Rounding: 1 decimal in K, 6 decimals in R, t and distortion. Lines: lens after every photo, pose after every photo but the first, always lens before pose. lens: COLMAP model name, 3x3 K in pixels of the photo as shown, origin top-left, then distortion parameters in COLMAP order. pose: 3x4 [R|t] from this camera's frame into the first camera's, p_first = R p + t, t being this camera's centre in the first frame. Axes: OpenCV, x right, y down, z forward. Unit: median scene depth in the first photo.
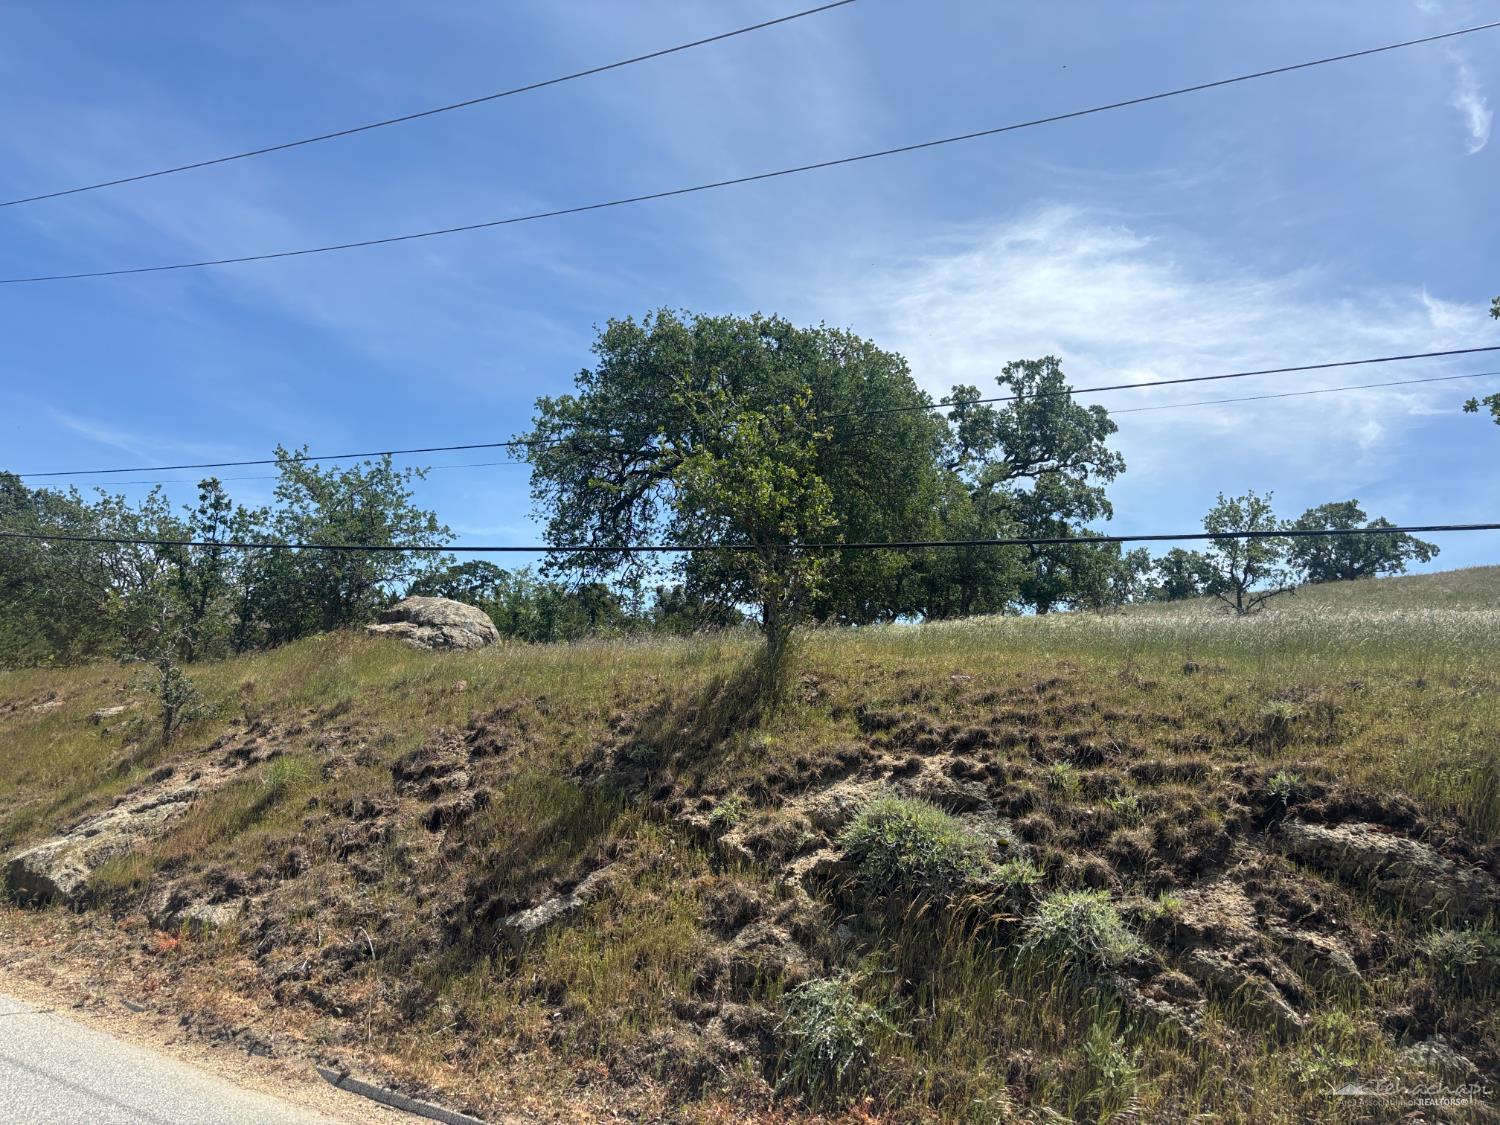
lens RADIAL K [[1133.9, 0, 748.6], [0, 1133.9, 557.0], [0, 0, 1]] dist [0.050144, -0.060799]
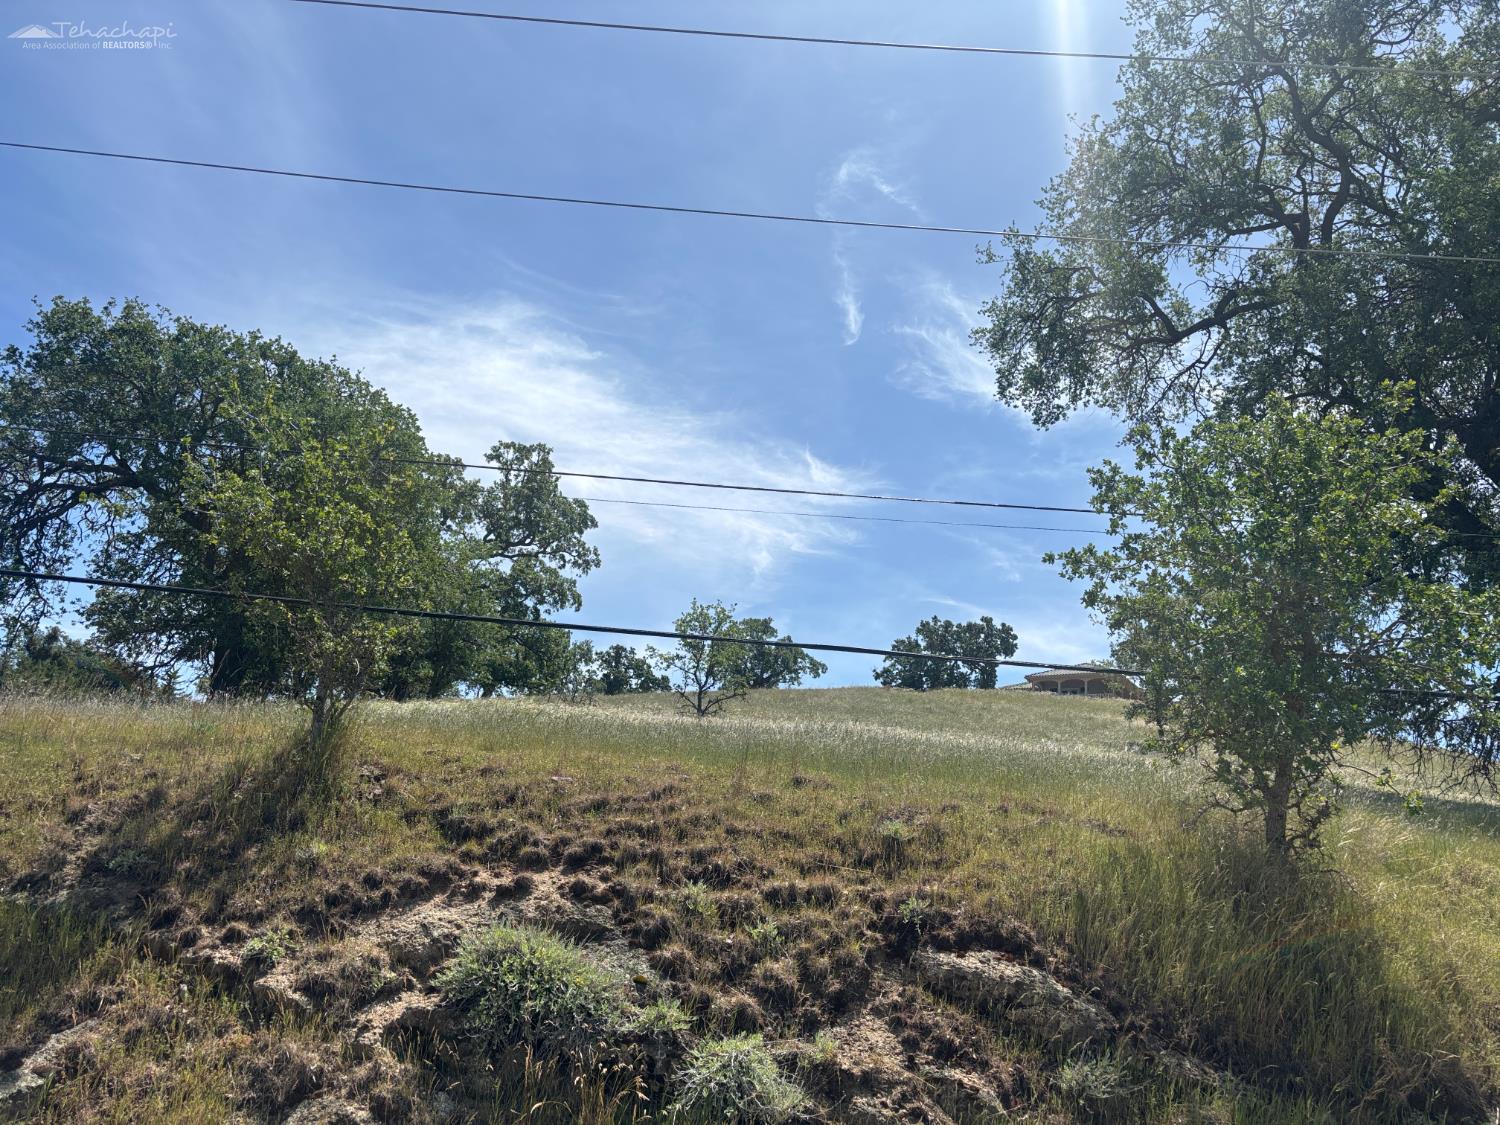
lens RADIAL K [[1117.5, 0, 744.5], [0, 1117.5, 576.1], [0, 0, 1]] dist [0.045503, -0.052612]
pose [[0.870831, 0.131795, 0.473585, -0.112022], [-0.106409, 0.991087, -0.080145, 0.003046], [-0.479927, 0.019399, 0.877094, 0.143801]]
